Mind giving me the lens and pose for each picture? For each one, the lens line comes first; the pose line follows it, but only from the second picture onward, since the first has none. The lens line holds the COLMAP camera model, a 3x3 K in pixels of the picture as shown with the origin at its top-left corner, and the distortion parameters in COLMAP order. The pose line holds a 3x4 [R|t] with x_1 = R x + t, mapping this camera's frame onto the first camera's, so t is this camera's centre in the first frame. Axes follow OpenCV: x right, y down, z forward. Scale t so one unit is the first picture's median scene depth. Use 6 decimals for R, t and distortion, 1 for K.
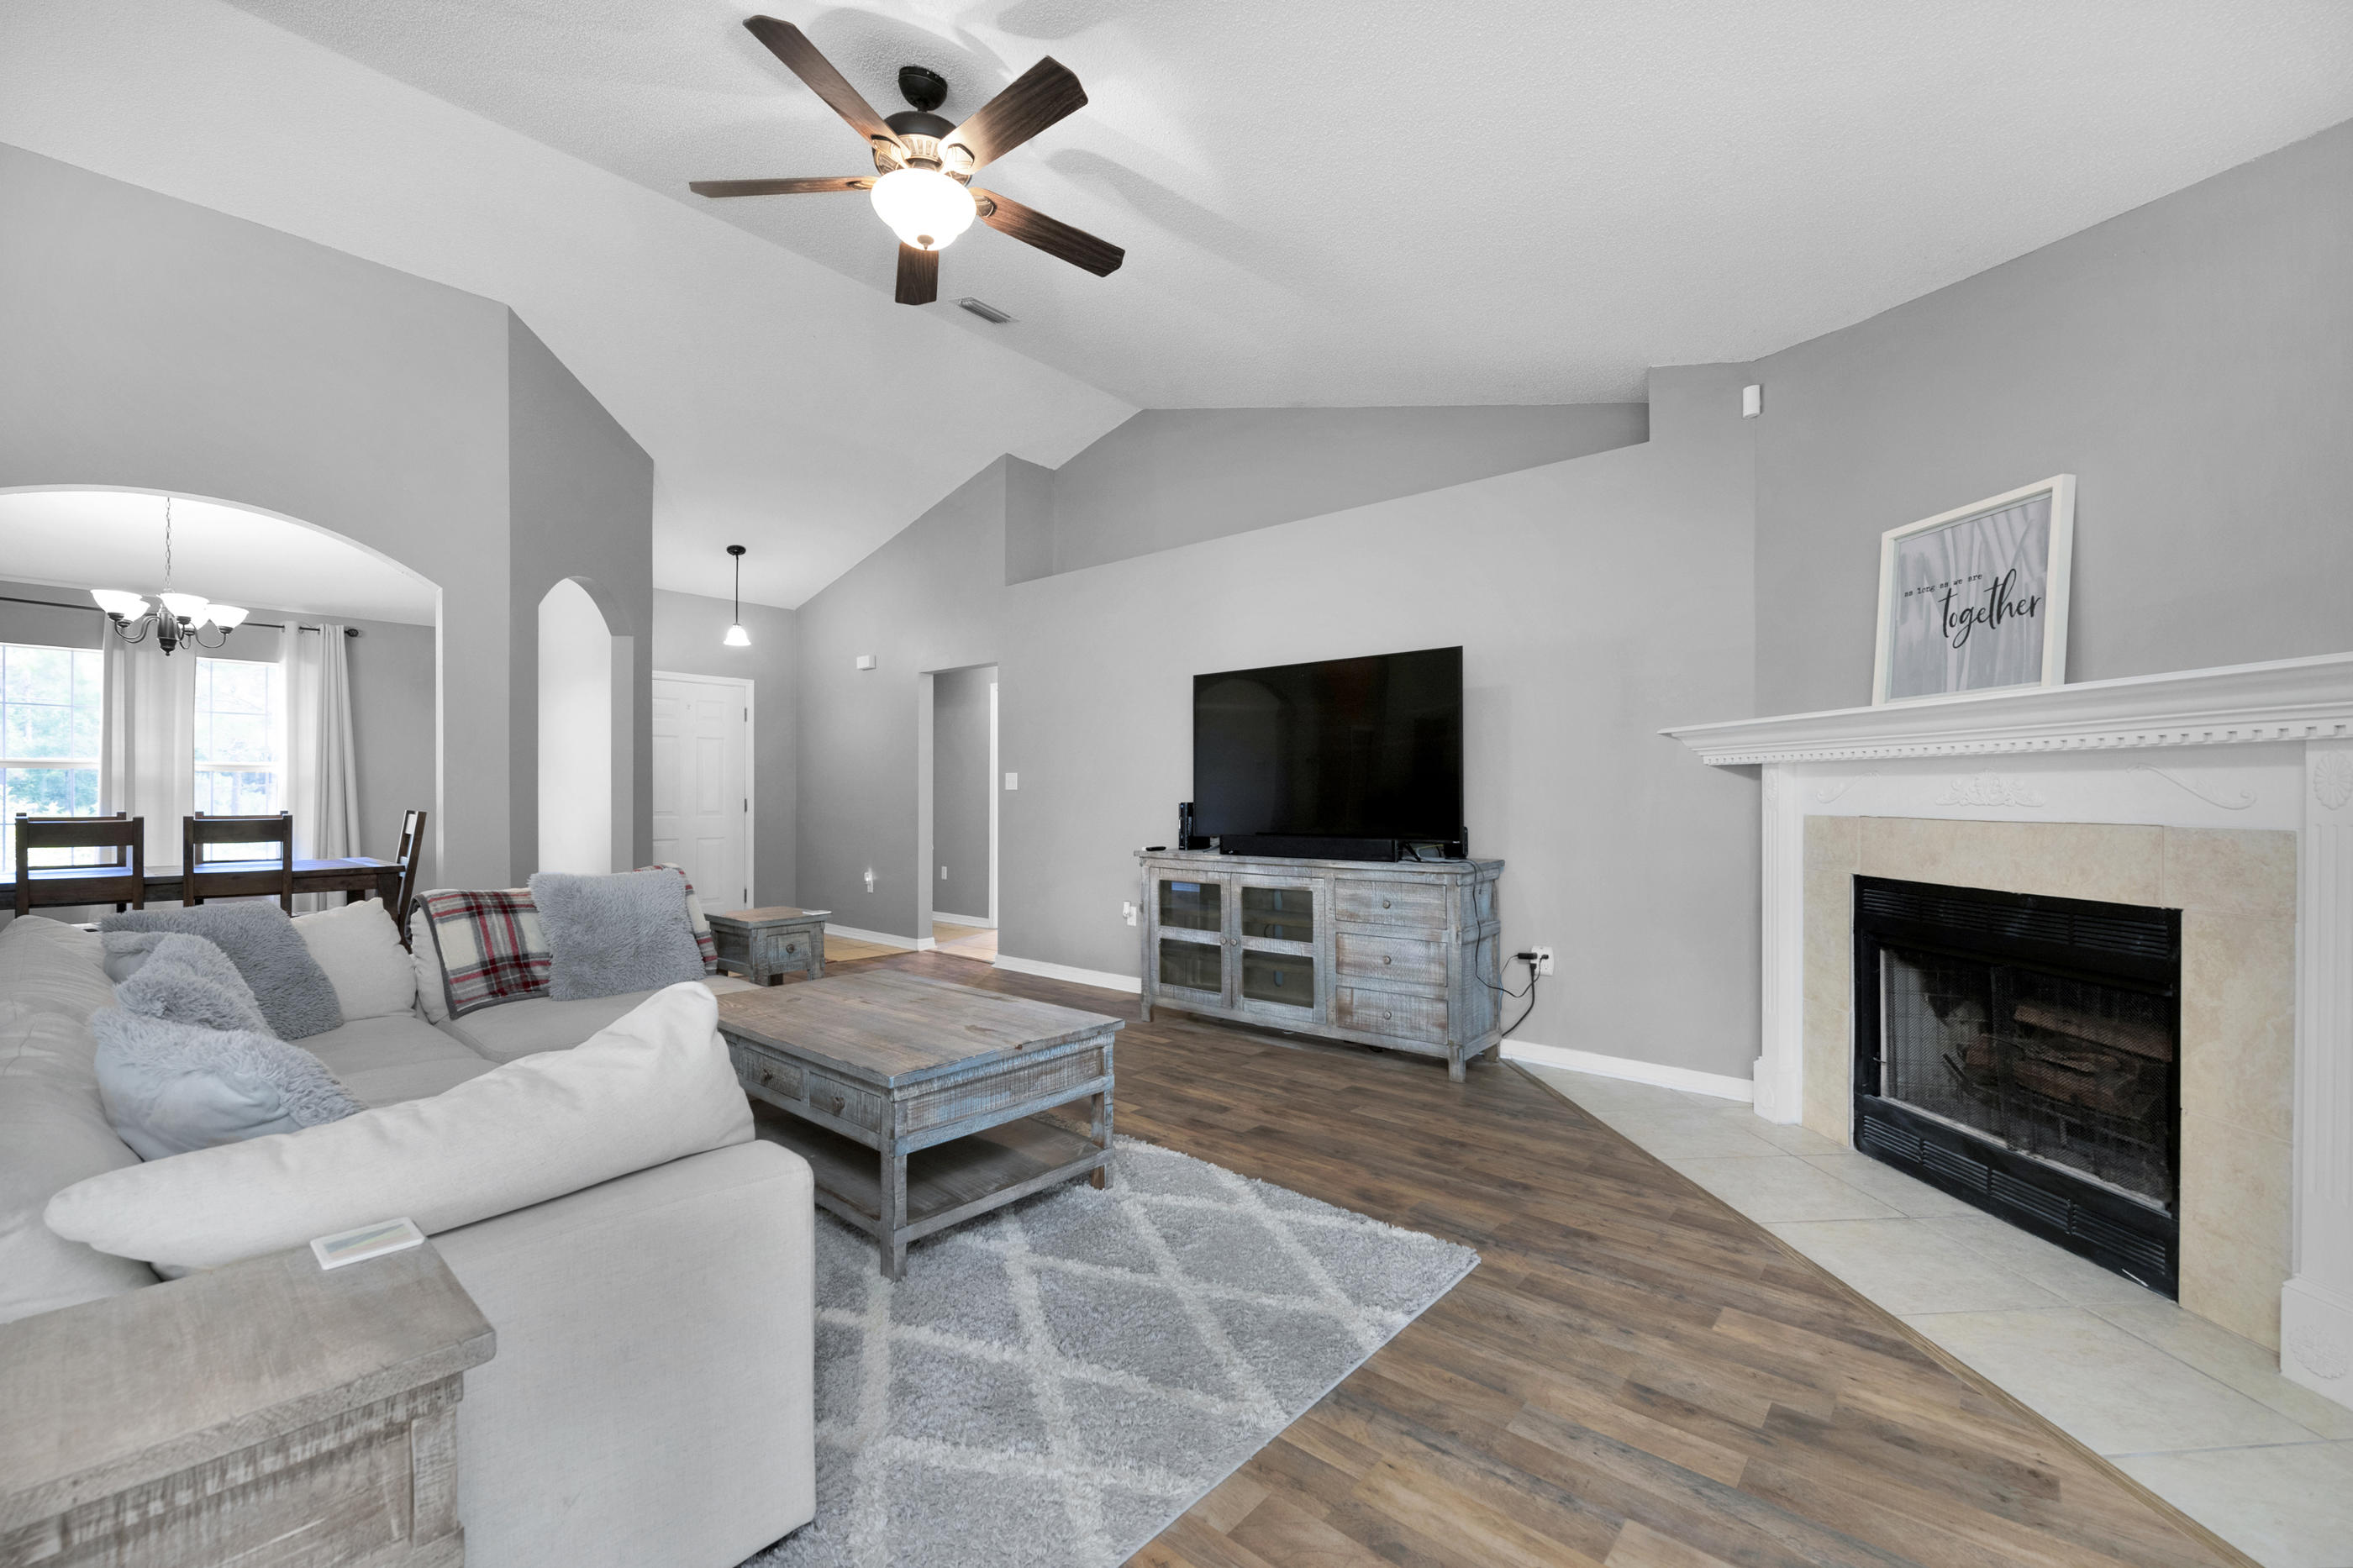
lens RADIAL K [[962.3, 0, 1189.1], [0, 962.3, 796.0], [0, 0, 1]] dist [-0.000014, -0.000370]
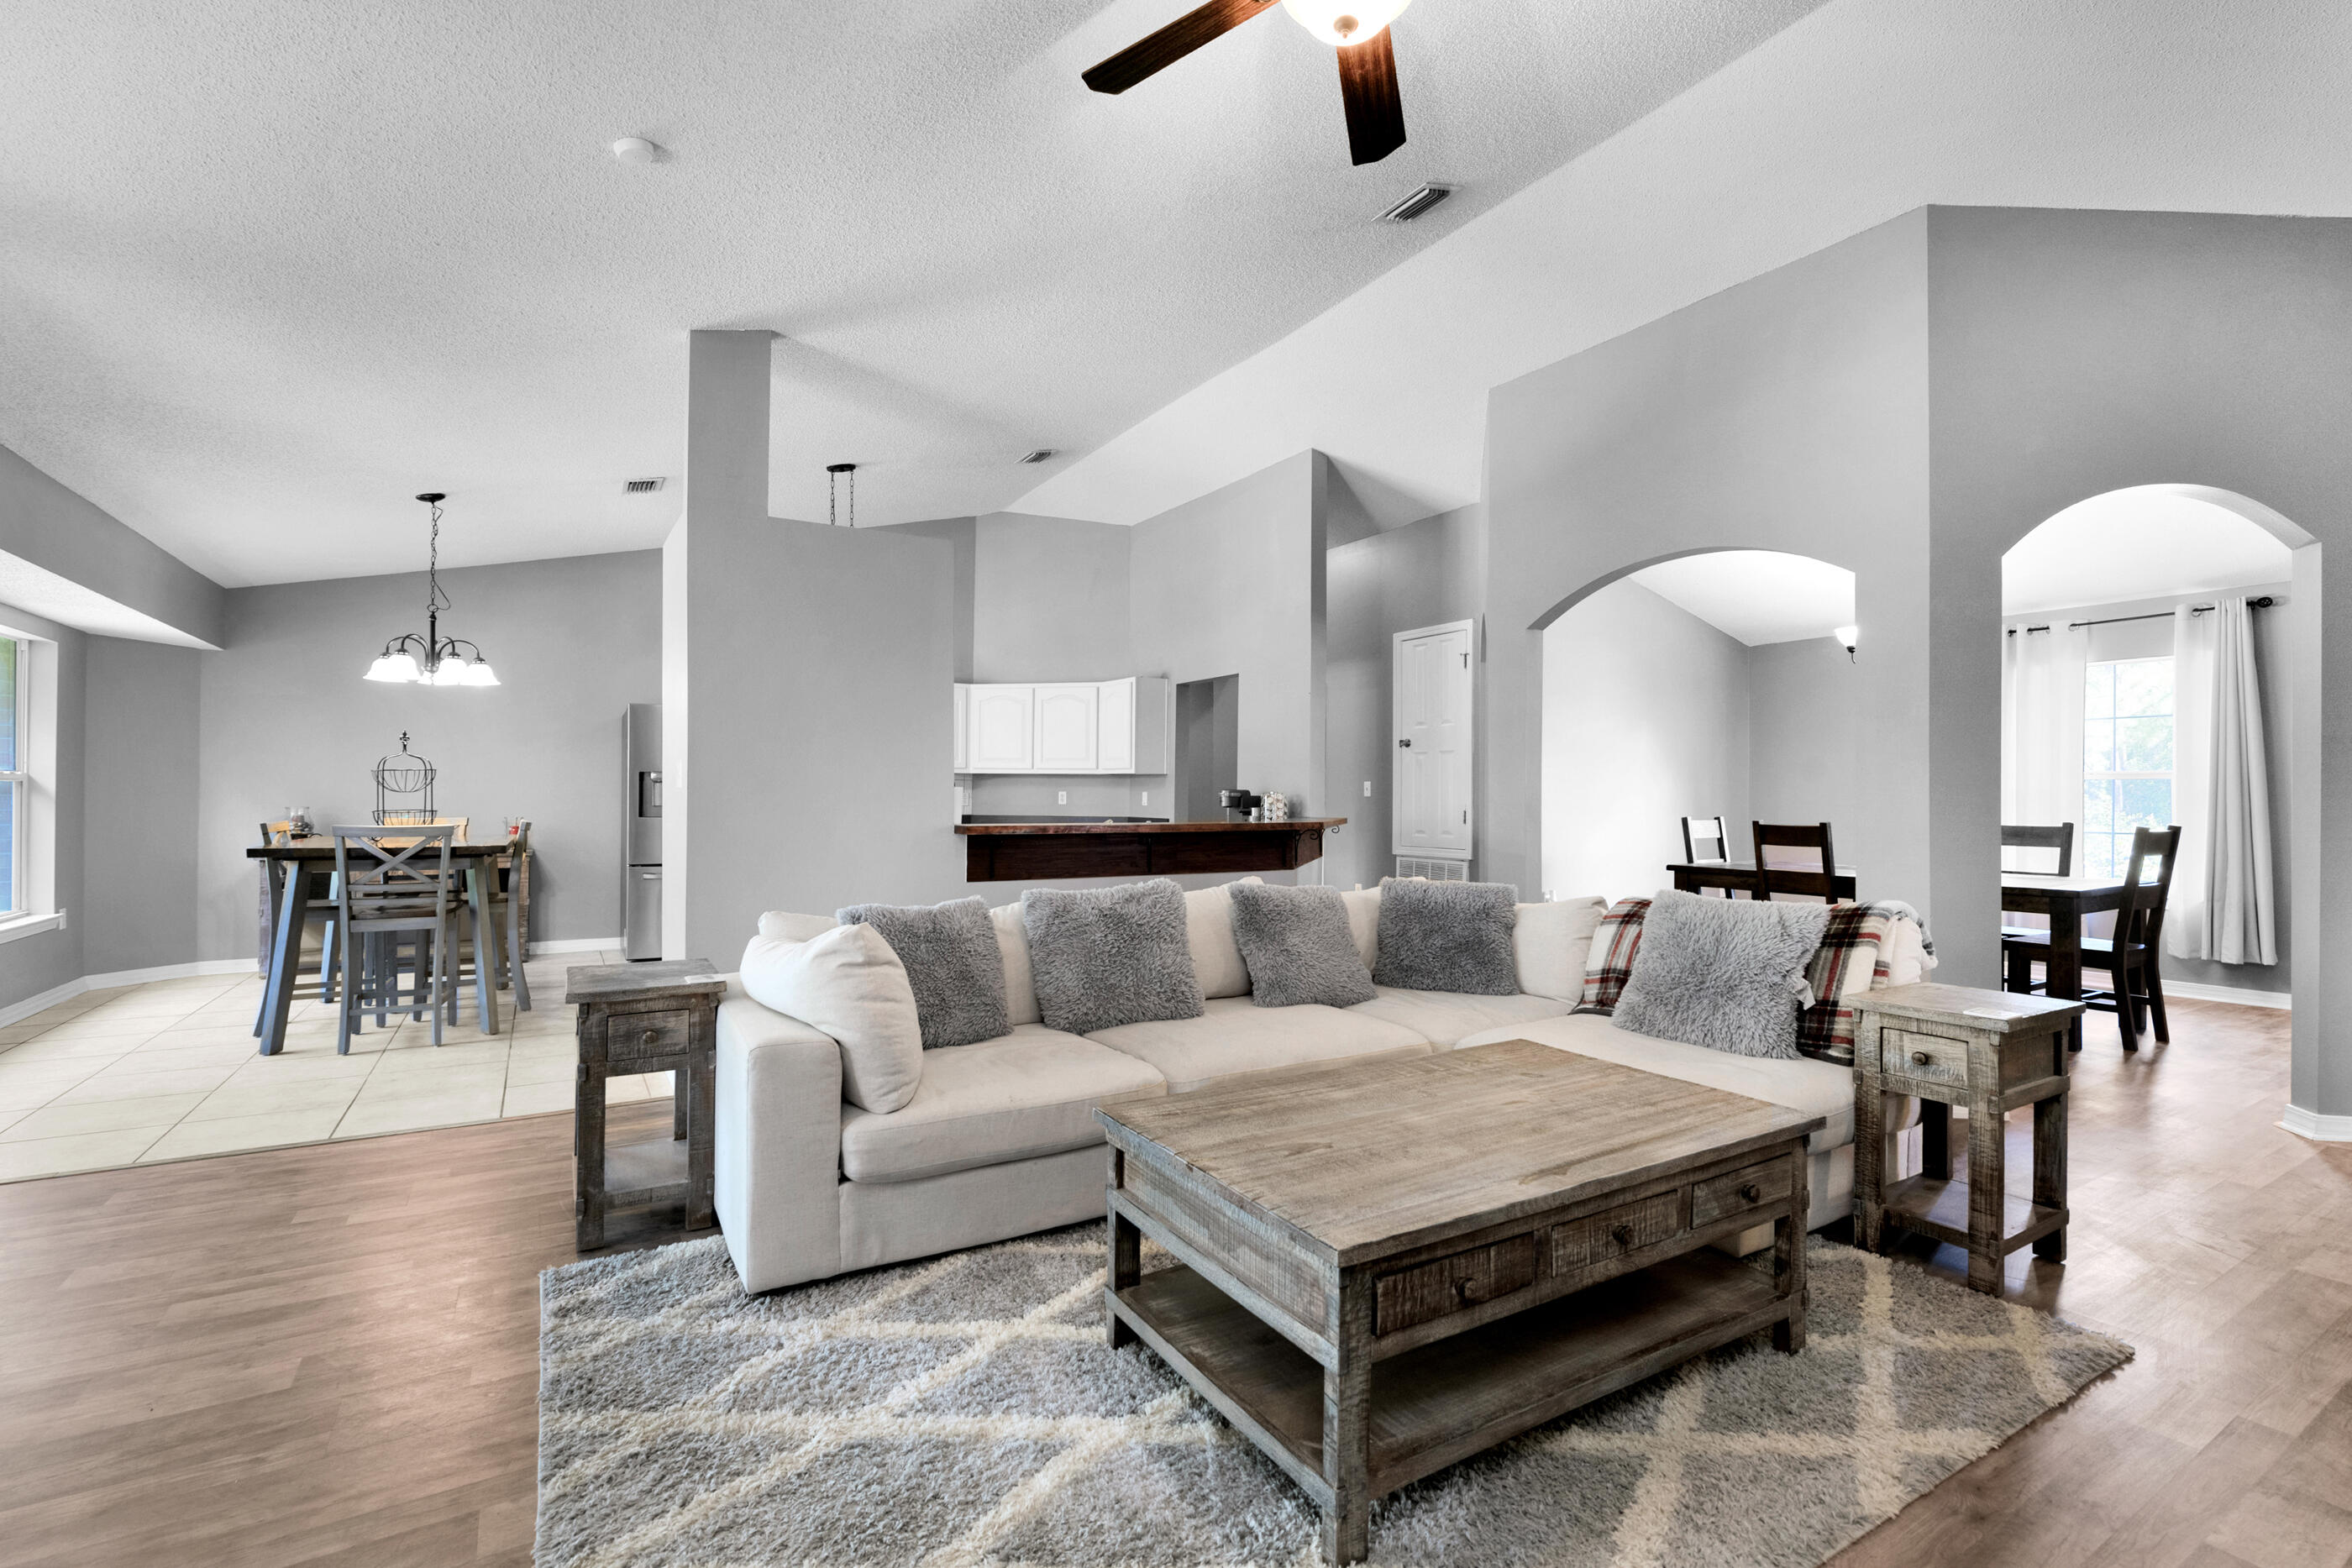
lens RADIAL K [[991.9, 0, 1208.8], [0, 991.9, 784.7], [0, 0, 1]] dist [0.001916, 0.000094]
pose [[-0.267130, -0.014812, -0.963547, 0.355808], [-0.010717, 0.999866, -0.012400, 0.000247], [0.963601, 0.007014, -0.267253, 0.861993]]
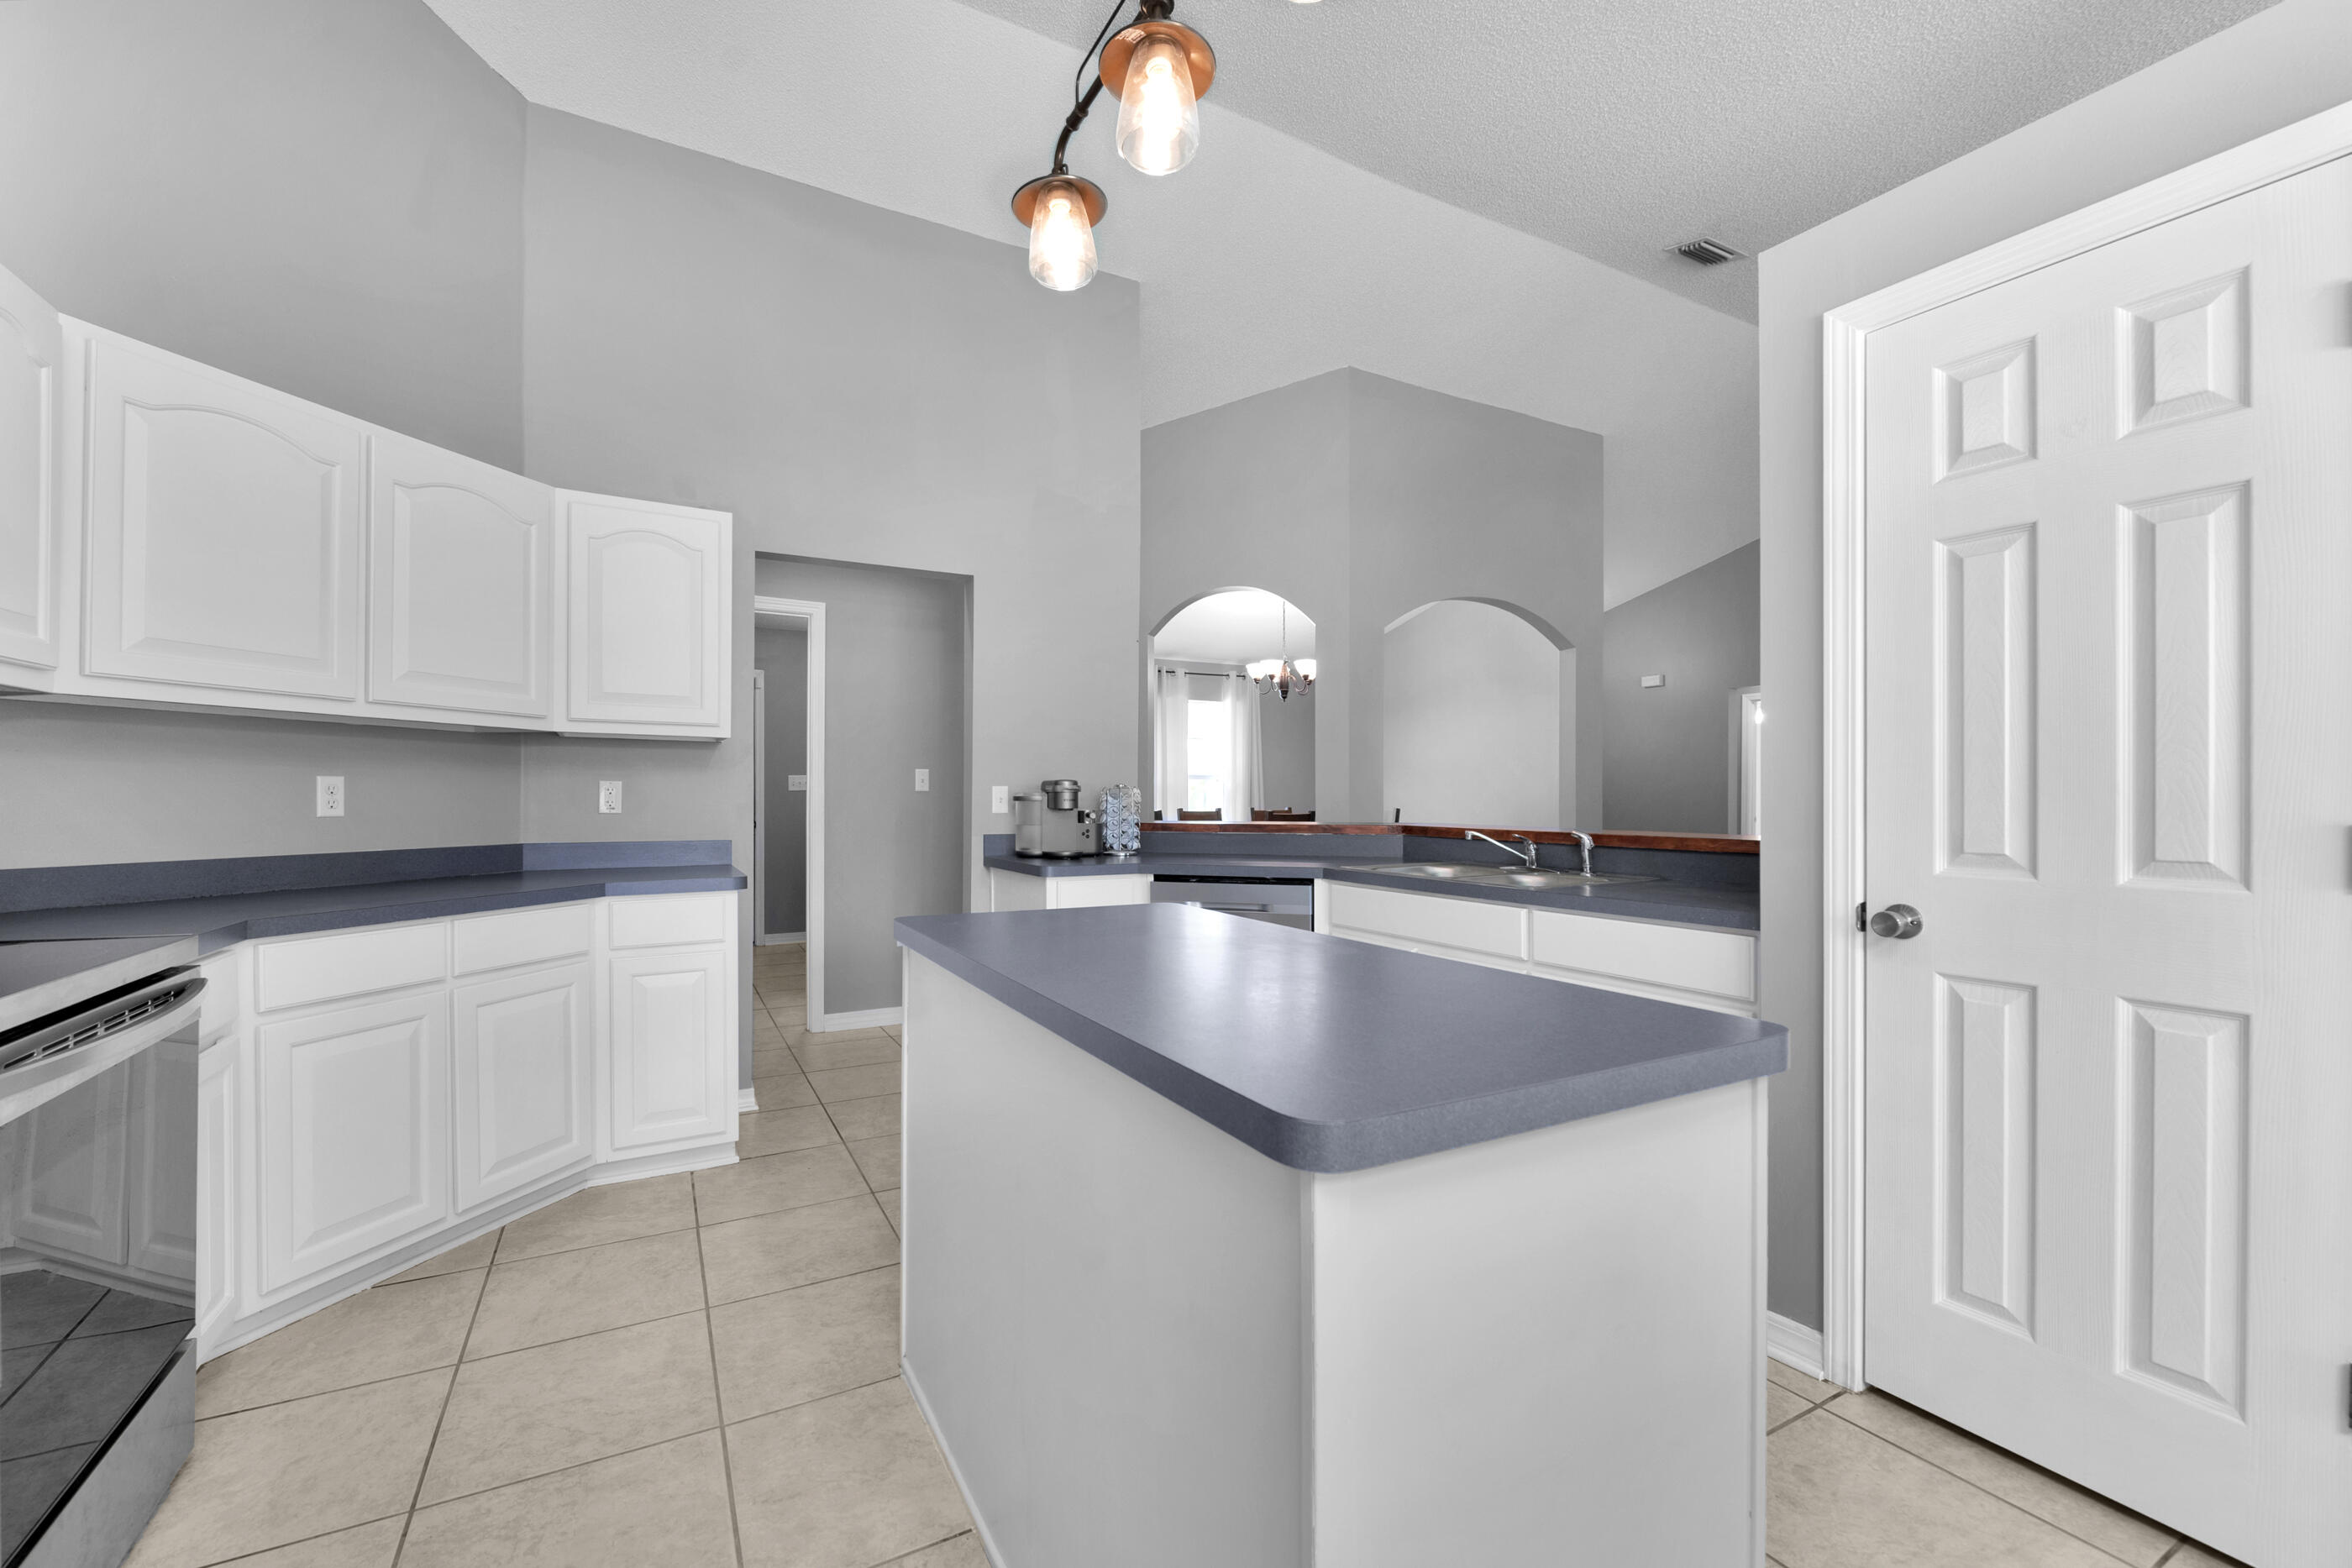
lens RADIAL K [[960.6, 0, 1161.9], [0, 960.6, 807.5], [0, 0, 1]] dist [0.007445, -0.000162]
pose [[0.938615, 0.004920, -0.344932, -1.026955], [-0.001425, 0.999945, 0.010388, 0.004402], [0.344964, -0.009259, 0.938570, -0.630666]]
